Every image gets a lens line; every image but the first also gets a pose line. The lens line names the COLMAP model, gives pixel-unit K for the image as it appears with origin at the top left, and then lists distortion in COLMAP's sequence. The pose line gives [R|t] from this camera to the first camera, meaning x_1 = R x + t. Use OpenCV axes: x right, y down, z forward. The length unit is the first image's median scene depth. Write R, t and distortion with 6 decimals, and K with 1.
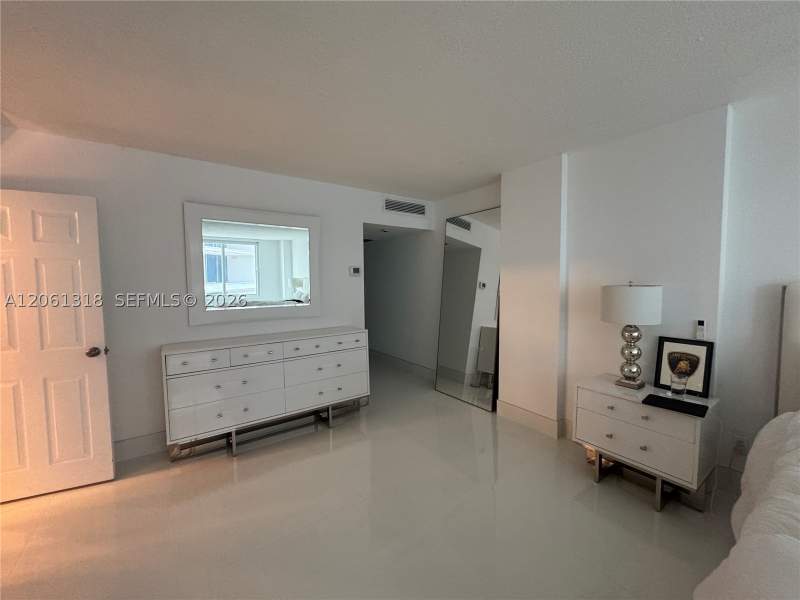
lens RADIAL K [[322.1, 0, 400.8], [0, 322.1, 302.9], [0, 0, 1]] dist [-0.001415, -0.000090]
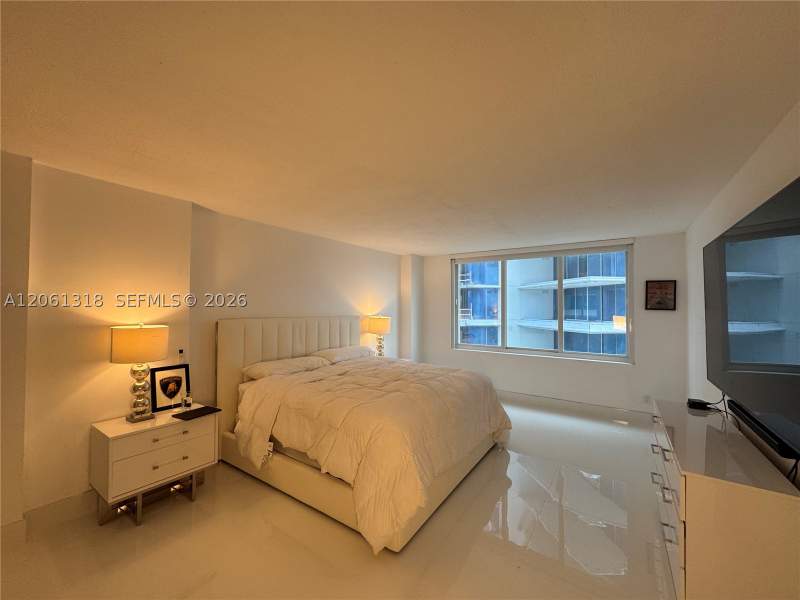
lens RADIAL K [[322.1, 0, 399.8], [0, 322.1, 298.8], [0, 0, 1]] dist [-0.001415, -0.000090]
pose [[-0.352569, 0.021175, 0.935546, -0.669748], [0.056979, 0.998375, -0.001124, -0.105664], [-0.934049, 0.052911, -0.353203, 0.595255]]
